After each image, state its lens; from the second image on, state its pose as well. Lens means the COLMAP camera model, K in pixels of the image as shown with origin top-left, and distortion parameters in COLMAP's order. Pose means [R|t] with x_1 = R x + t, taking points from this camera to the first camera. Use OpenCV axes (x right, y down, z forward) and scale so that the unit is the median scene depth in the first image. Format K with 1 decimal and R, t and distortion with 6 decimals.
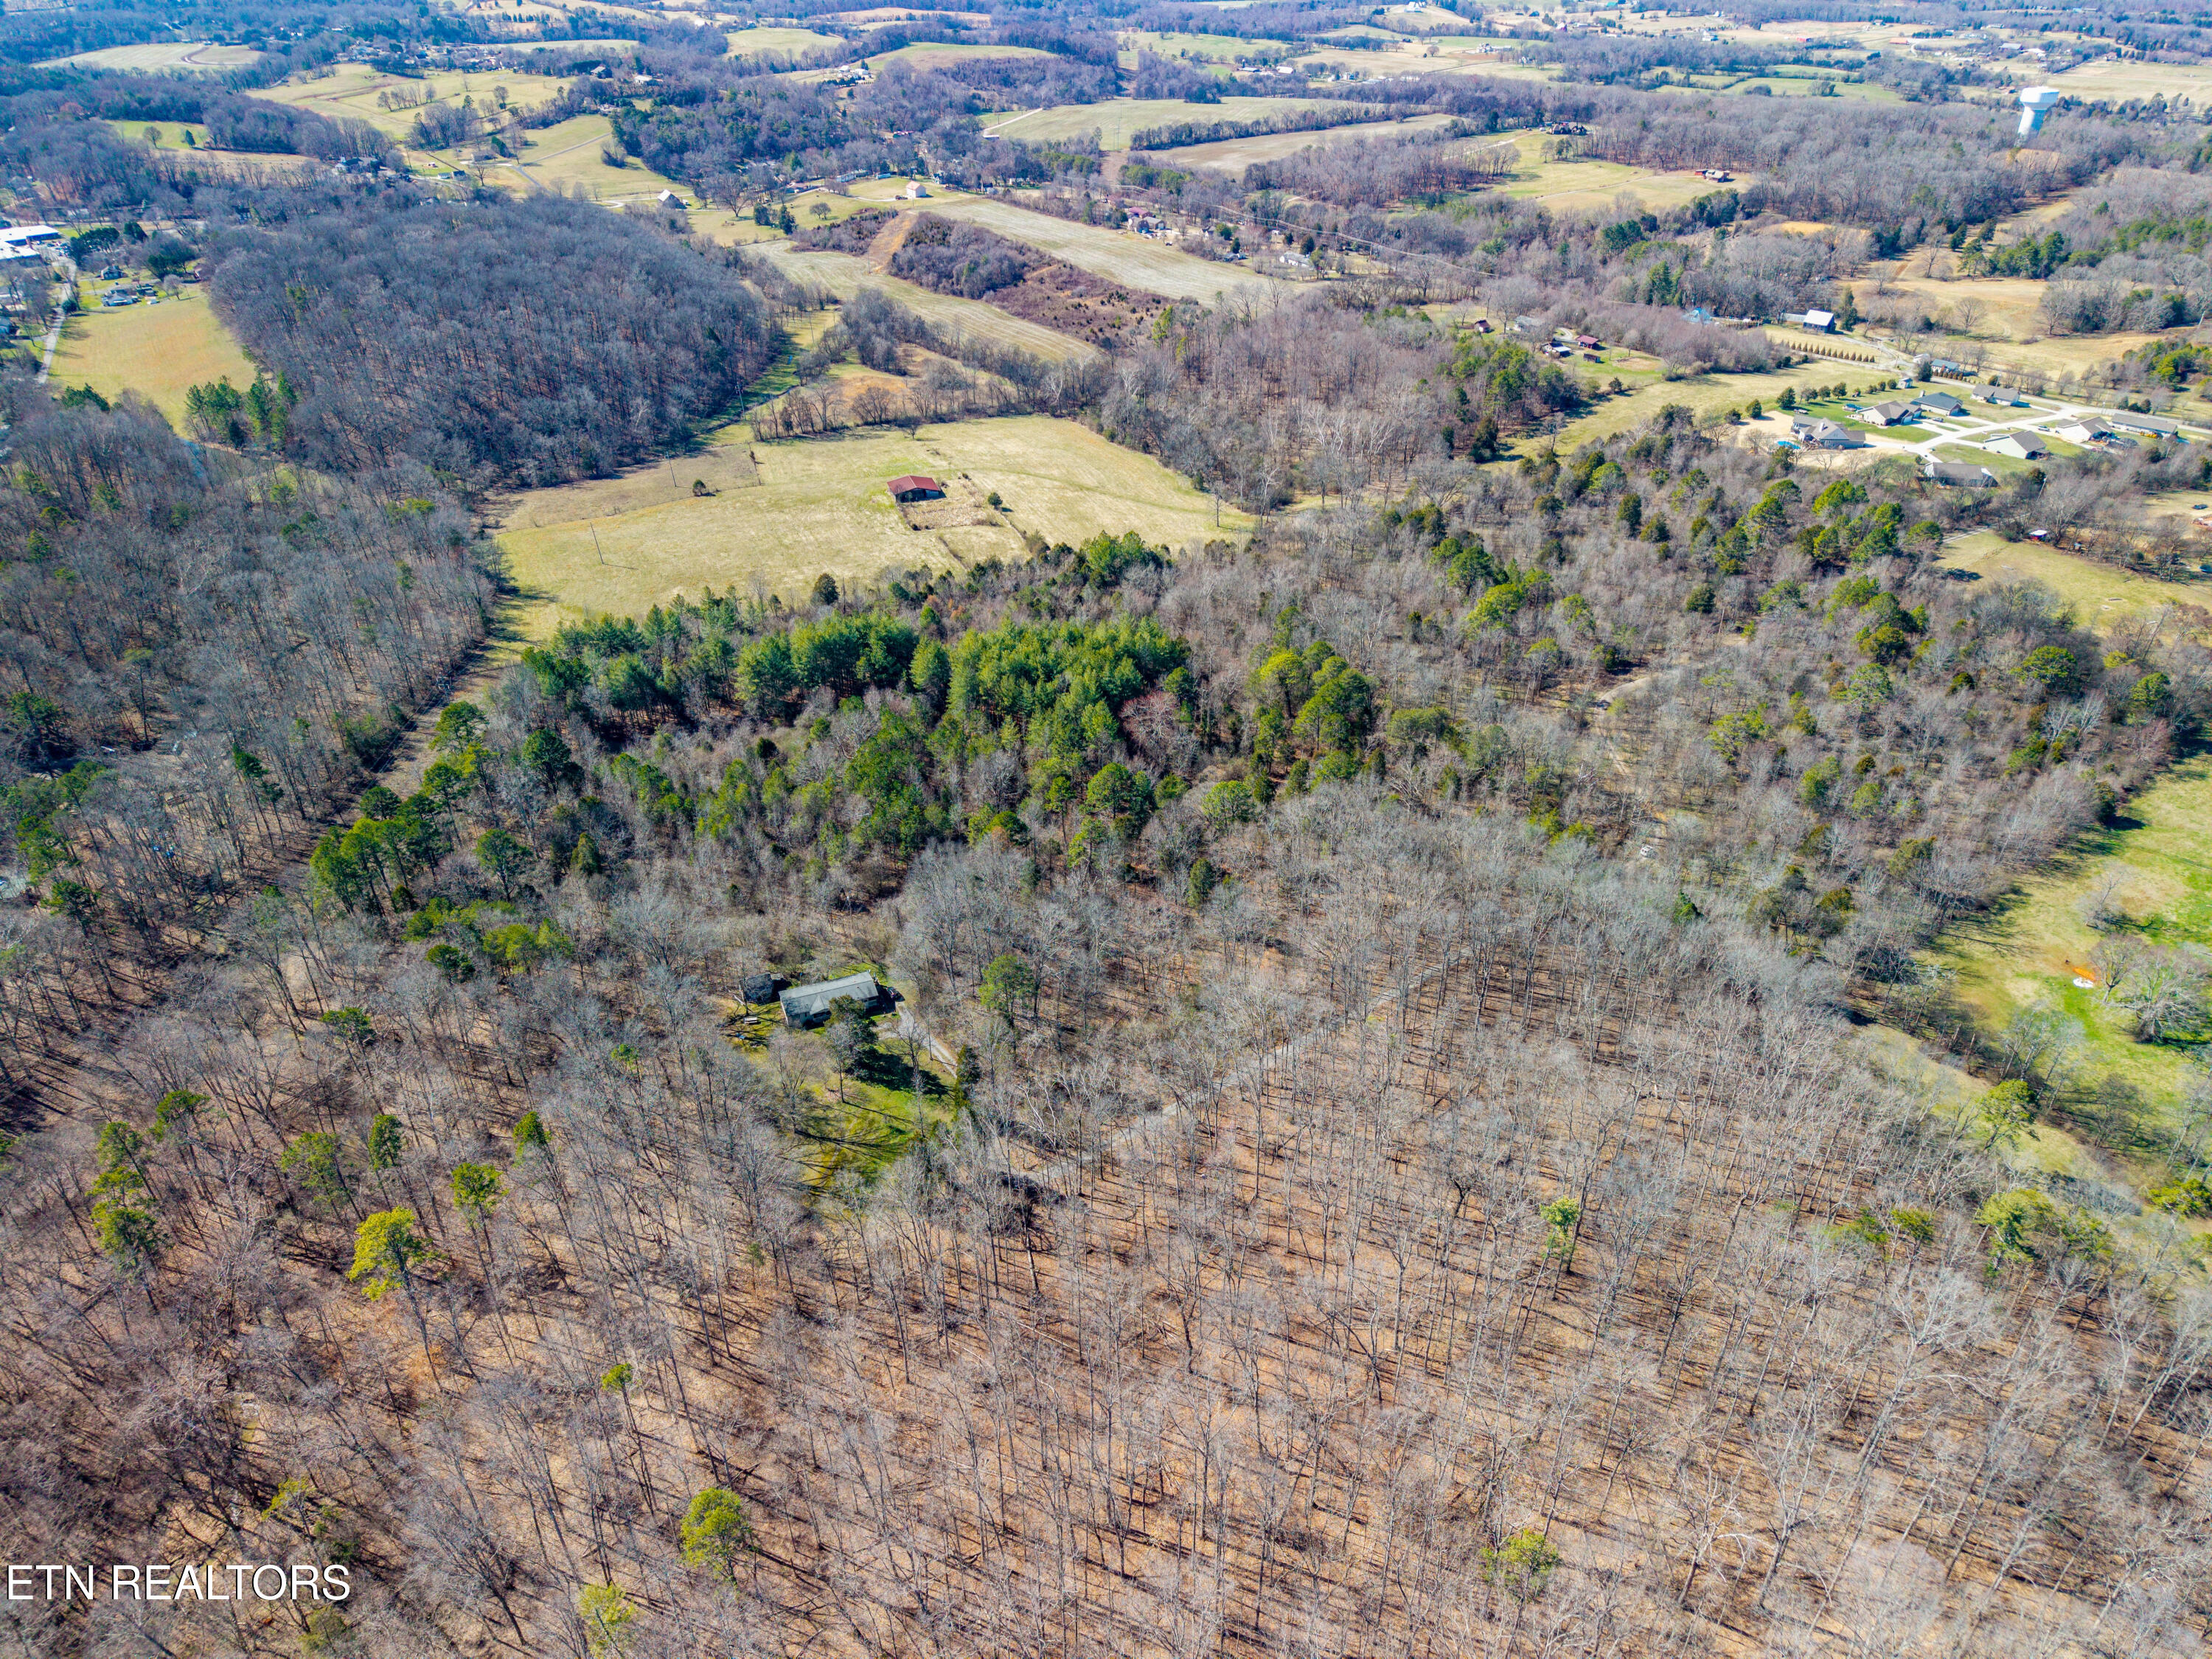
lens RADIAL K [[1494.7, 0, 1118.9], [0, 1494.7, 839.5], [0, 0, 1]] dist [0.027710, -0.026237]
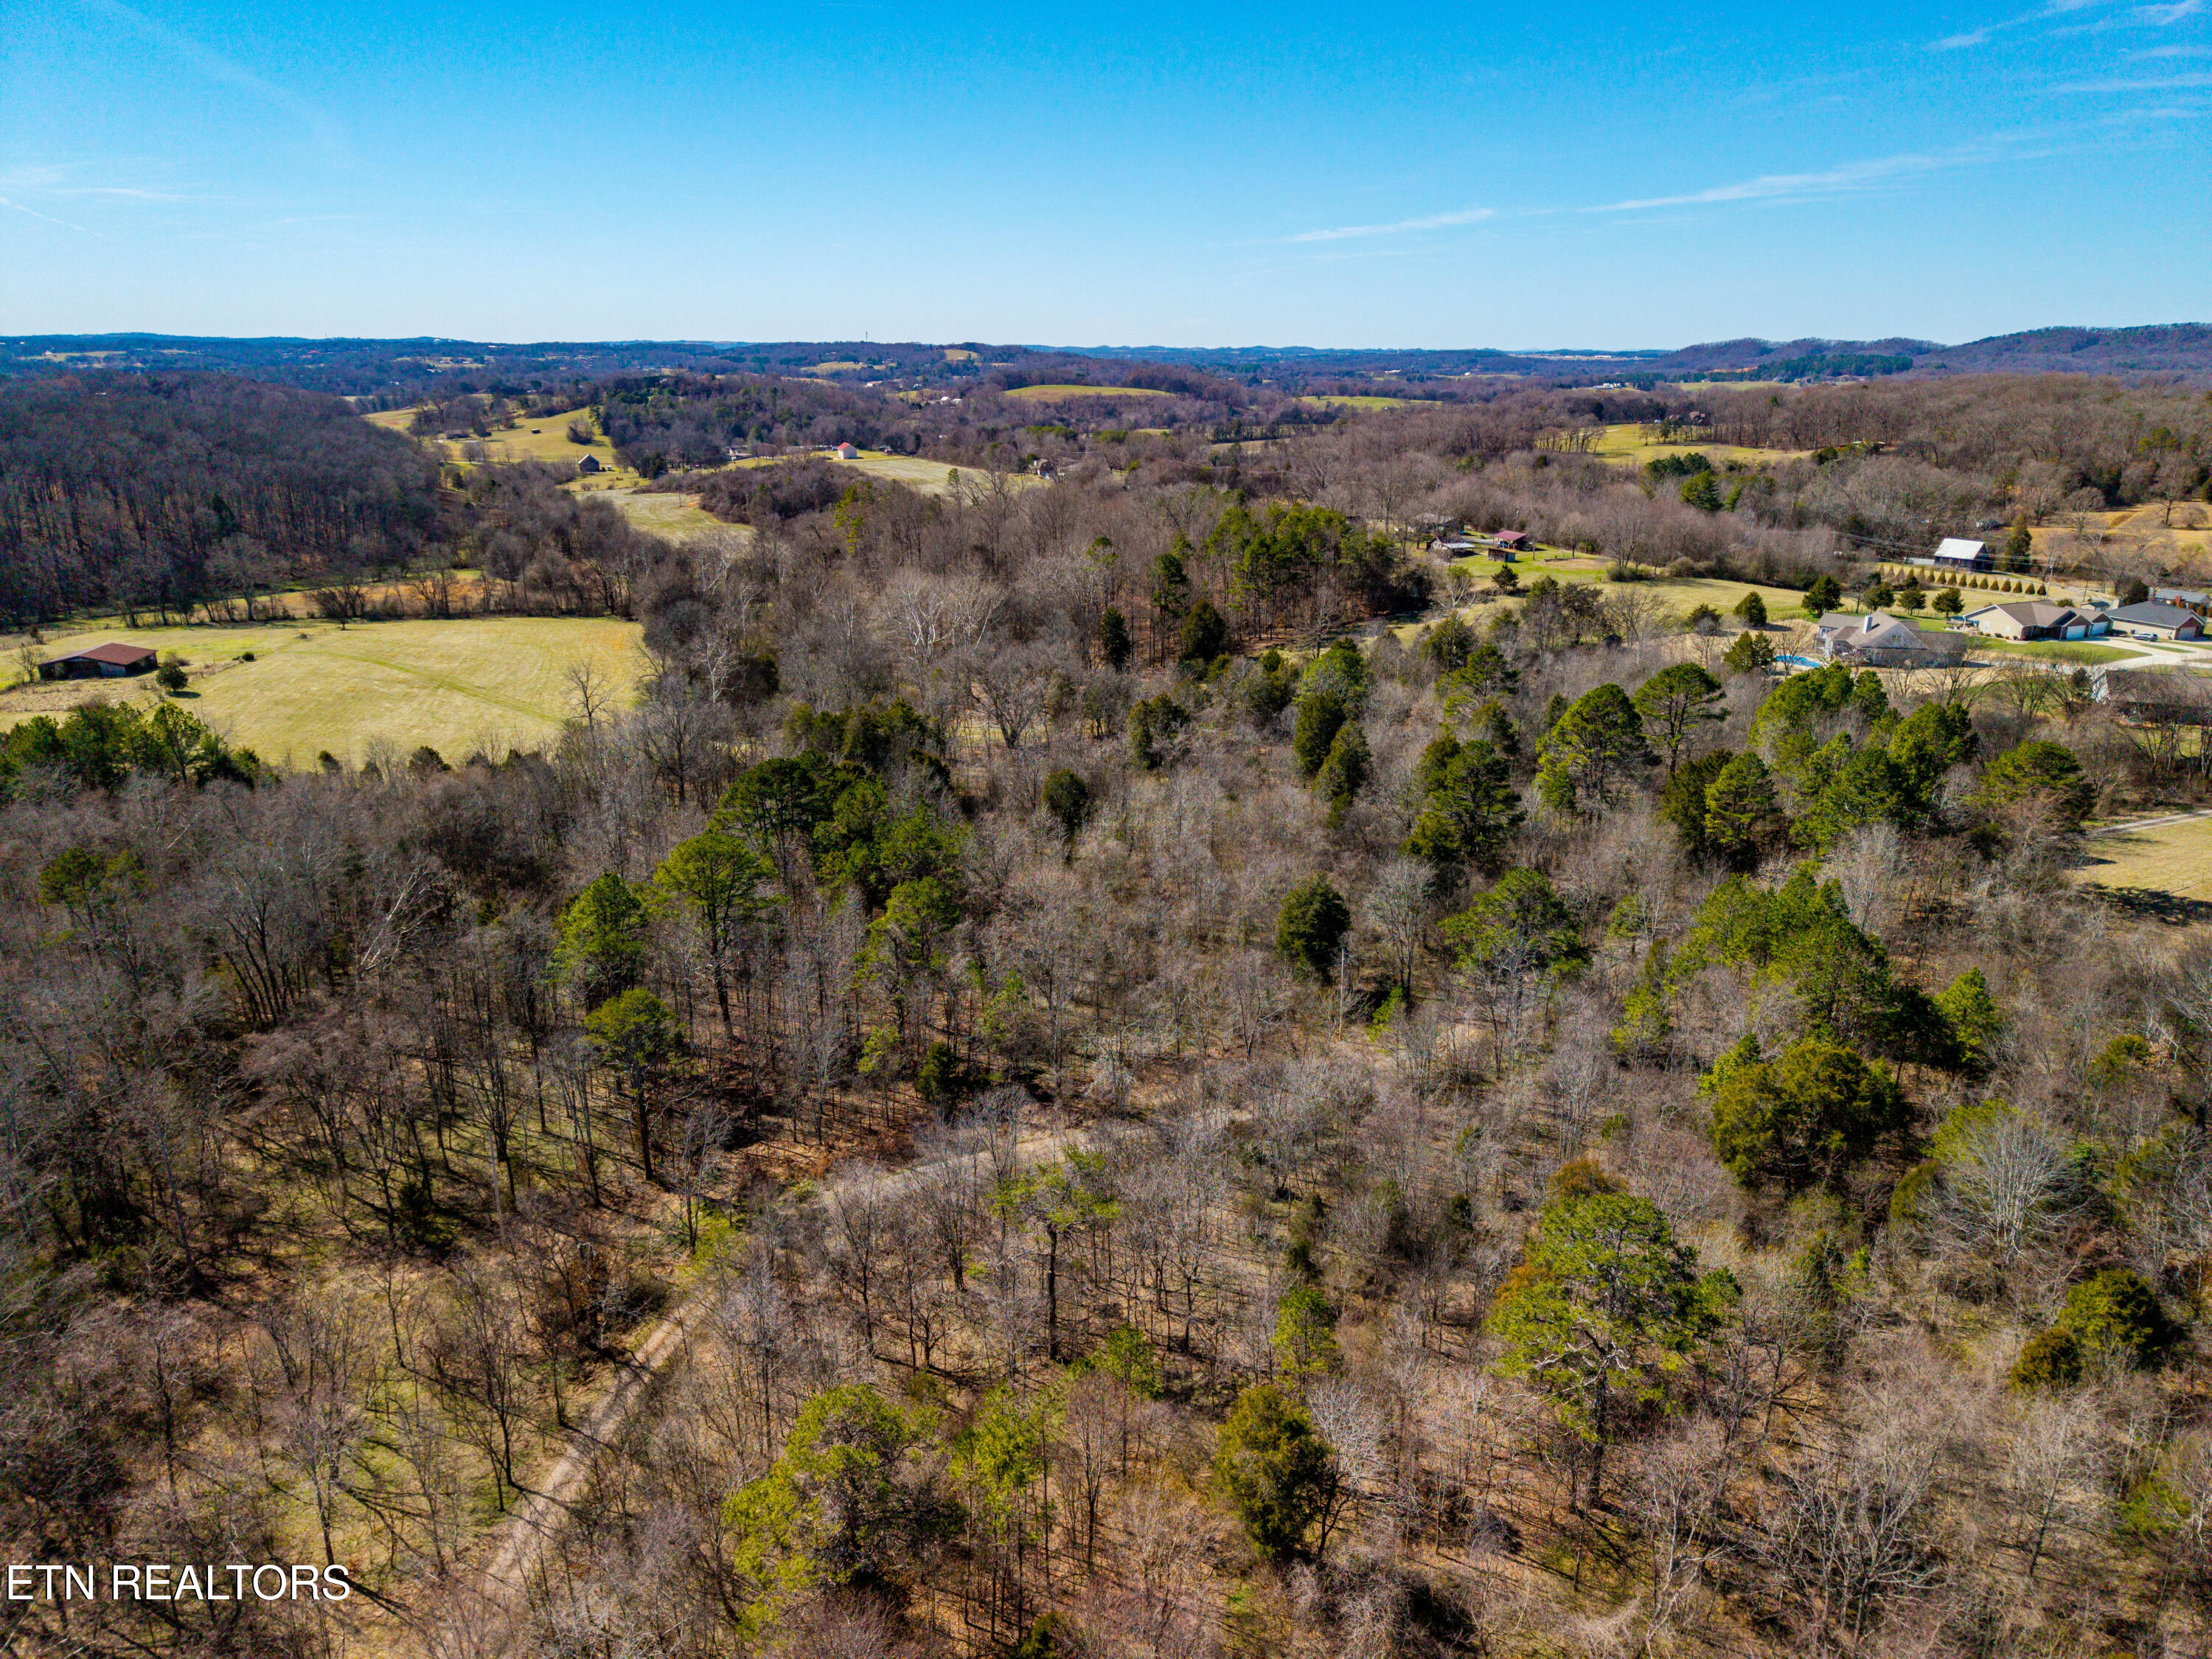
lens RADIAL K [[1494.7, 0, 1119.4], [0, 1494.7, 839.1], [0, 0, 1]] dist [0.027710, -0.026237]
pose [[0.984232, 0.058745, -0.166845, 0.203206], [-0.098196, 0.966005, -0.239146, -0.046949], [0.147125, 0.251759, 0.956542, 0.338123]]
